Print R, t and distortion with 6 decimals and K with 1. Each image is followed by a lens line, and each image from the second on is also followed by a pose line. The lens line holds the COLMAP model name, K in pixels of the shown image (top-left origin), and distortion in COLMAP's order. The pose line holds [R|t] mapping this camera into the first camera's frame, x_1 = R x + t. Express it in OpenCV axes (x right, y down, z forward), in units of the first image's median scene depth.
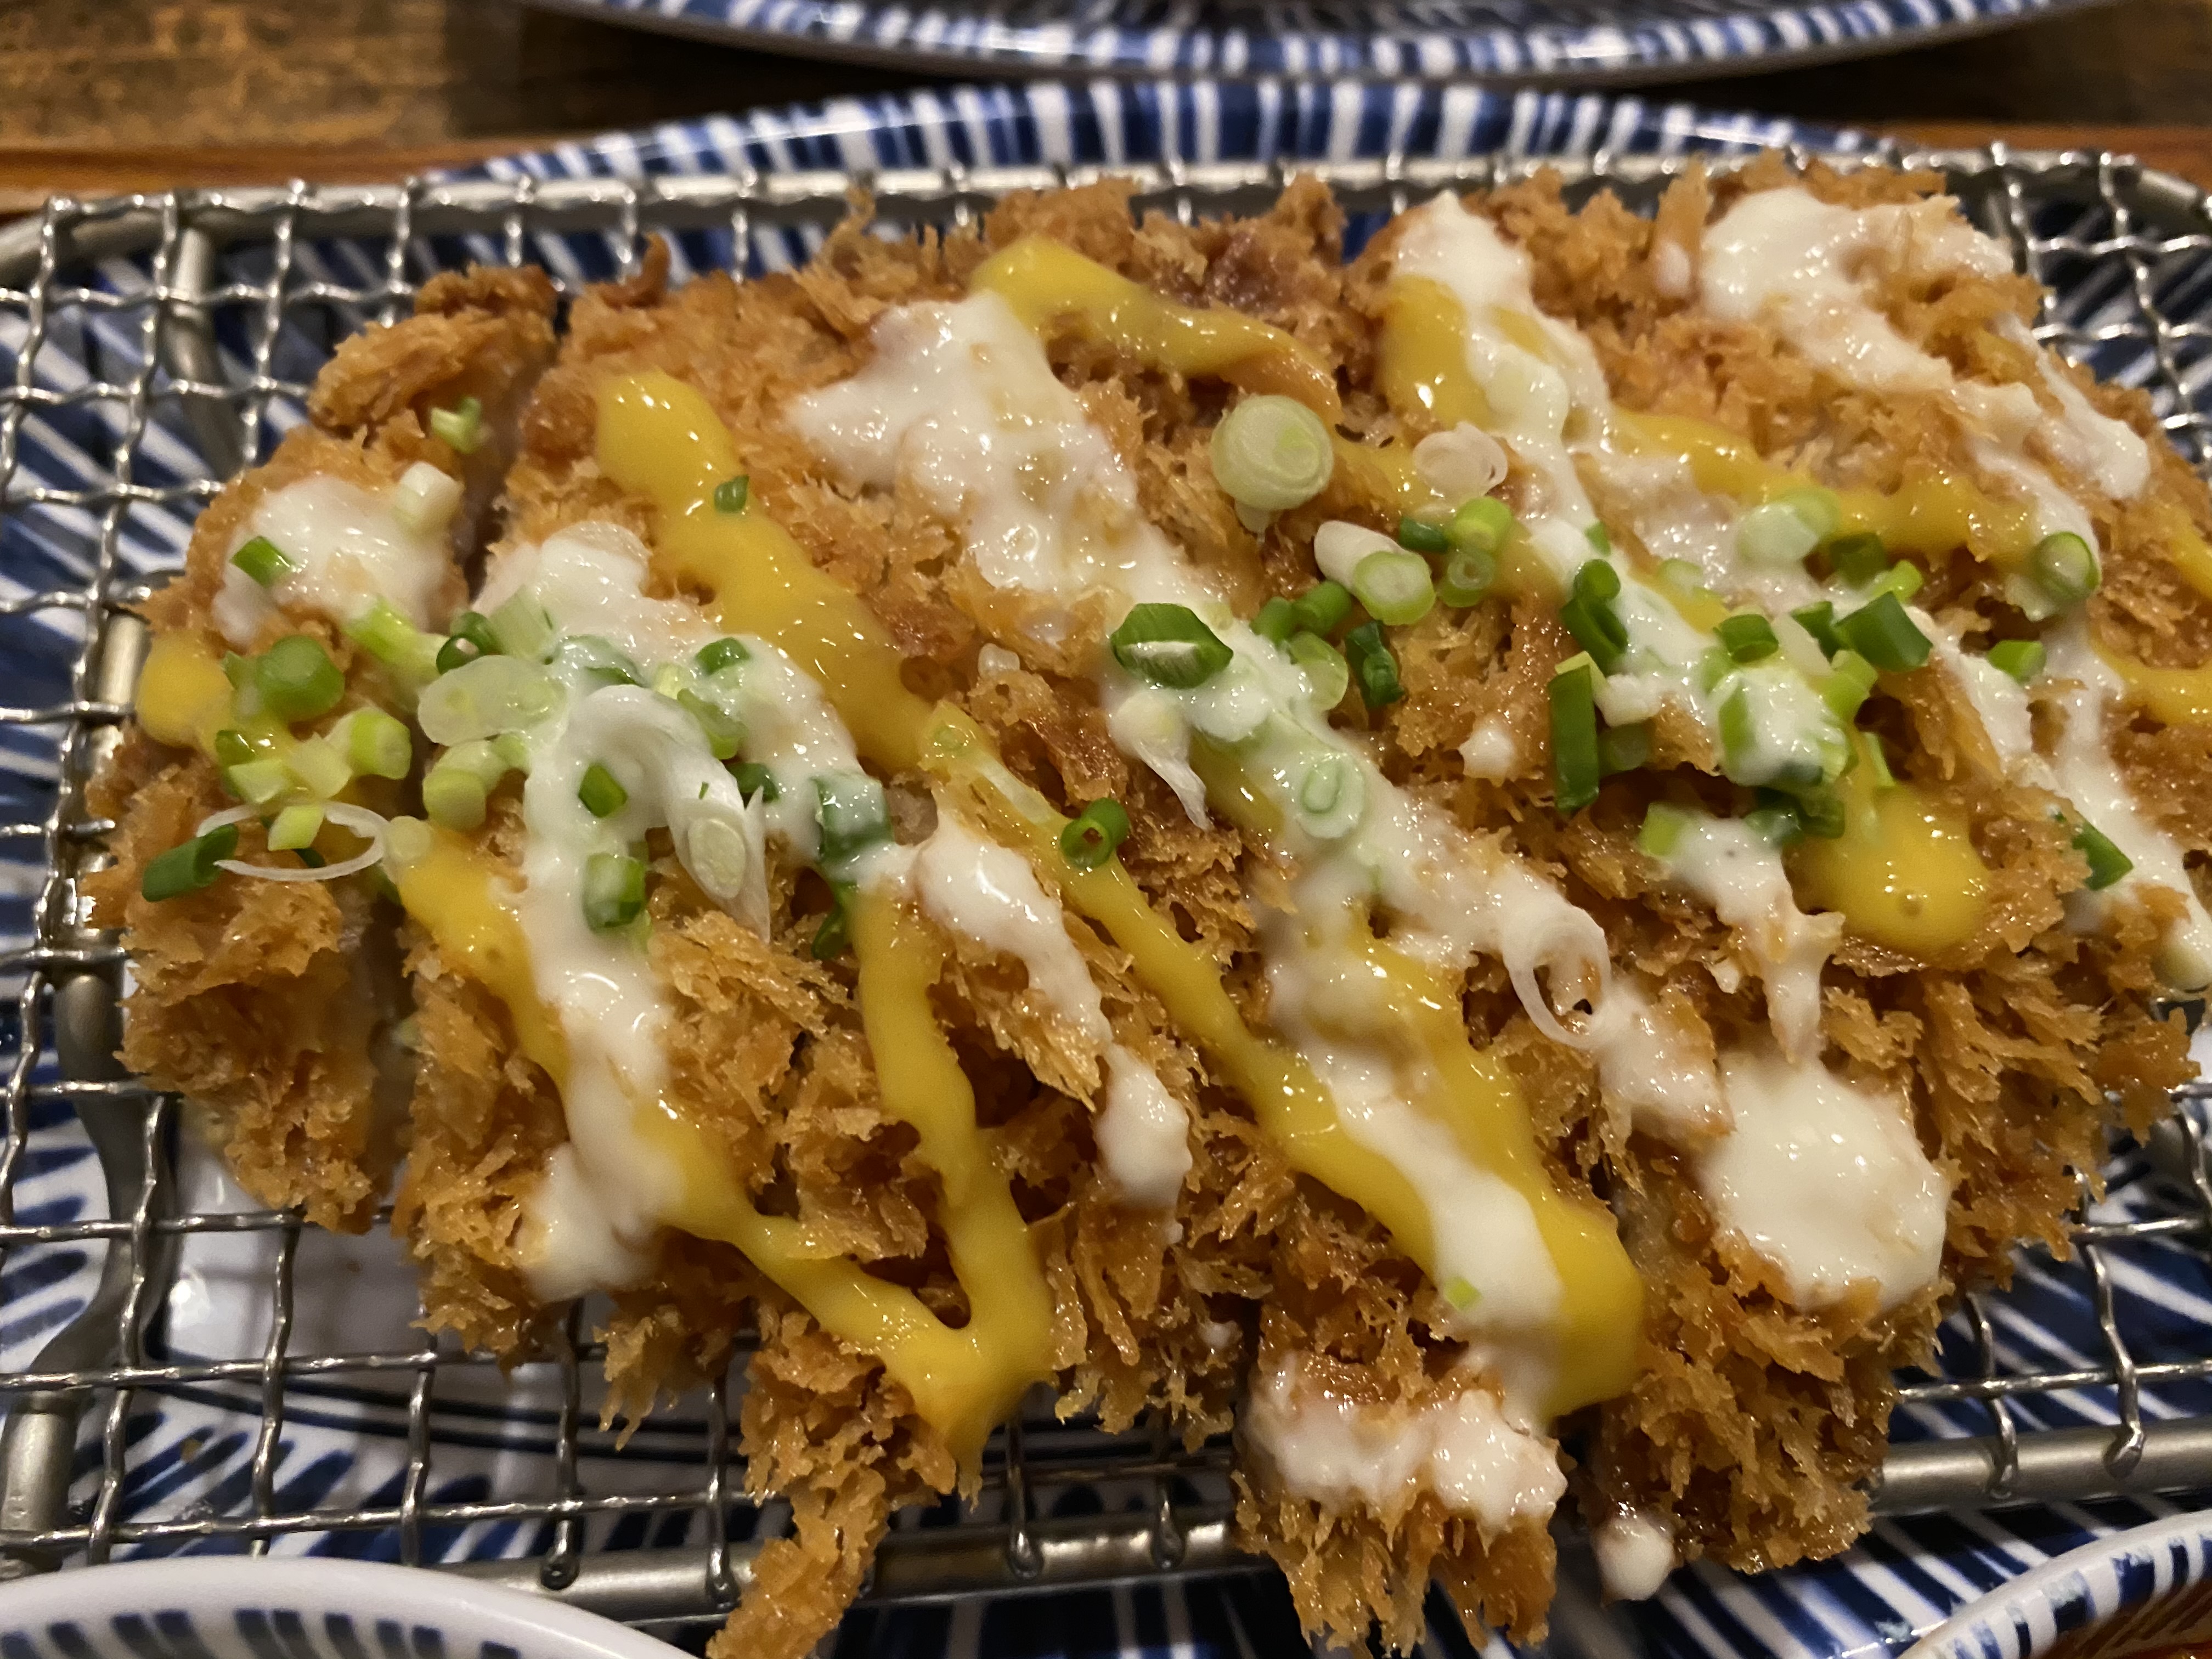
lens RADIAL K [[1700.2, 0, 1121.0], [0, 1700.2, 832.4], [0, 0, 1]] dist [-0.014263, -0.008329]
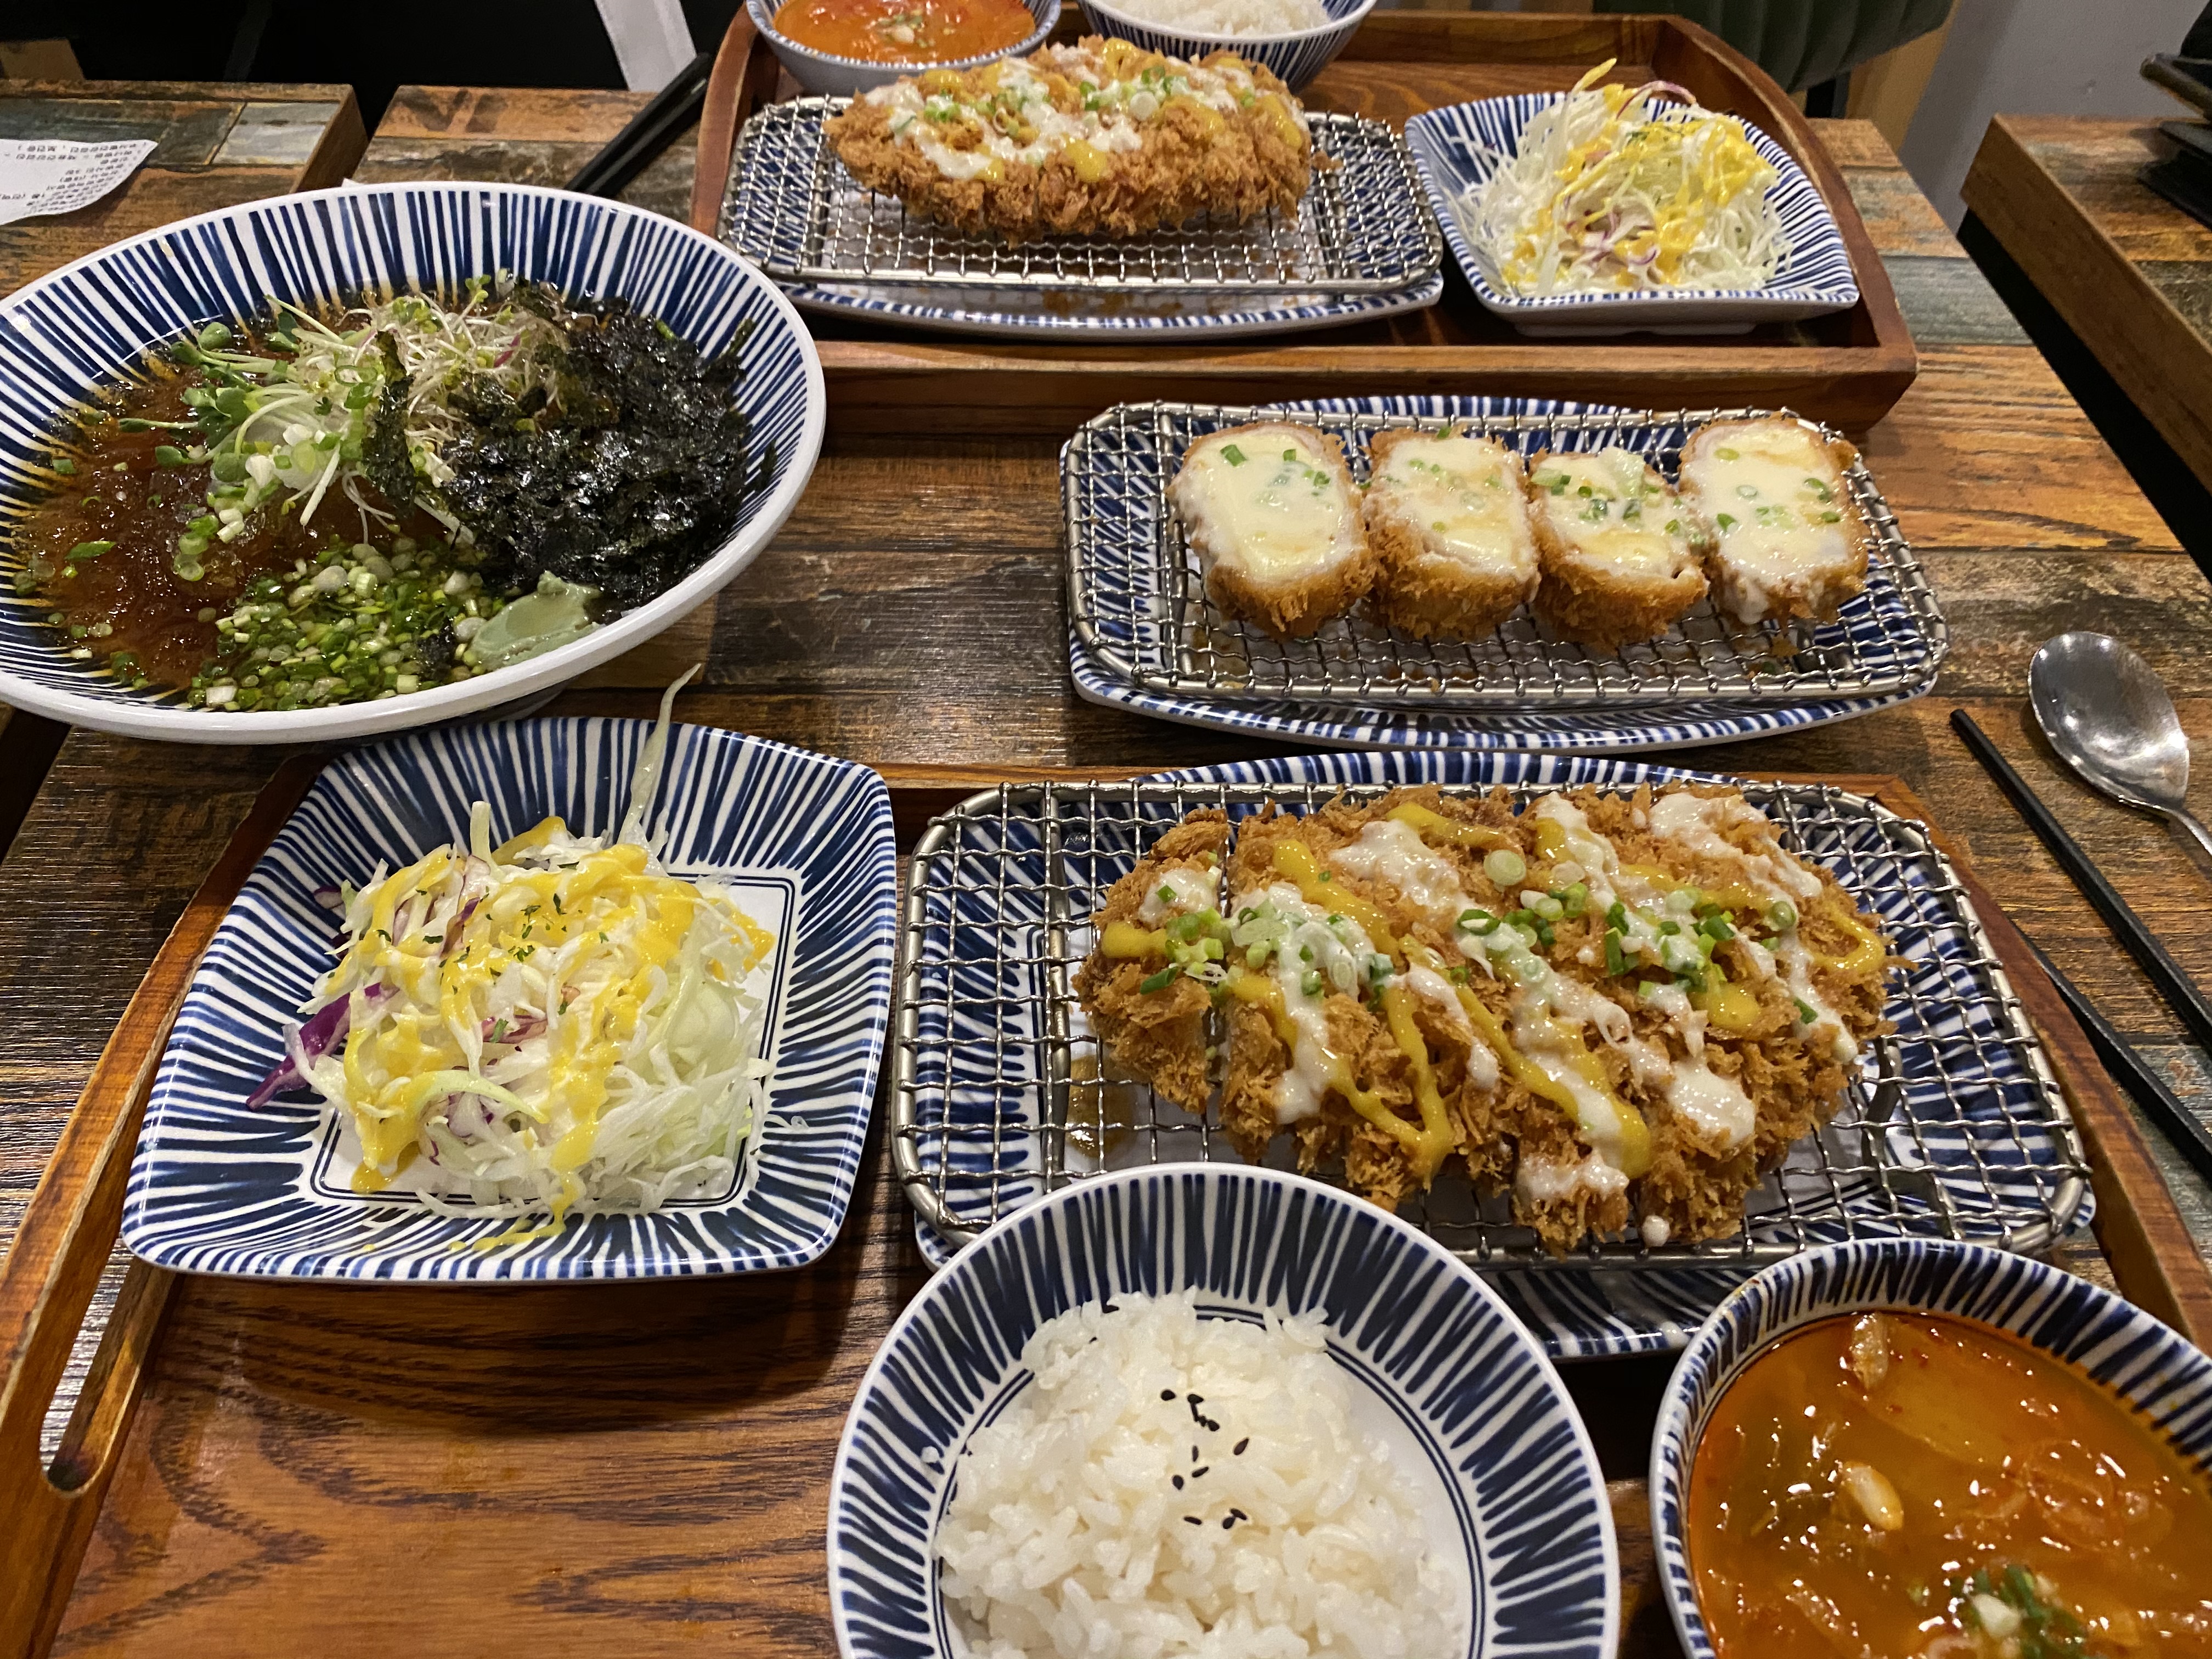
lens RADIAL K [[1700.2, 0, 1100.4], [0, 1700.2, 831.6], [0, 0, 1]] dist [-0.014263, -0.008329]
pose [[0.999063, 0.021025, -0.037832, -0.520939], [-0.033085, 0.934521, -0.354366, 0.816306], [0.027904, 0.355286, 0.934341, -1.872050]]
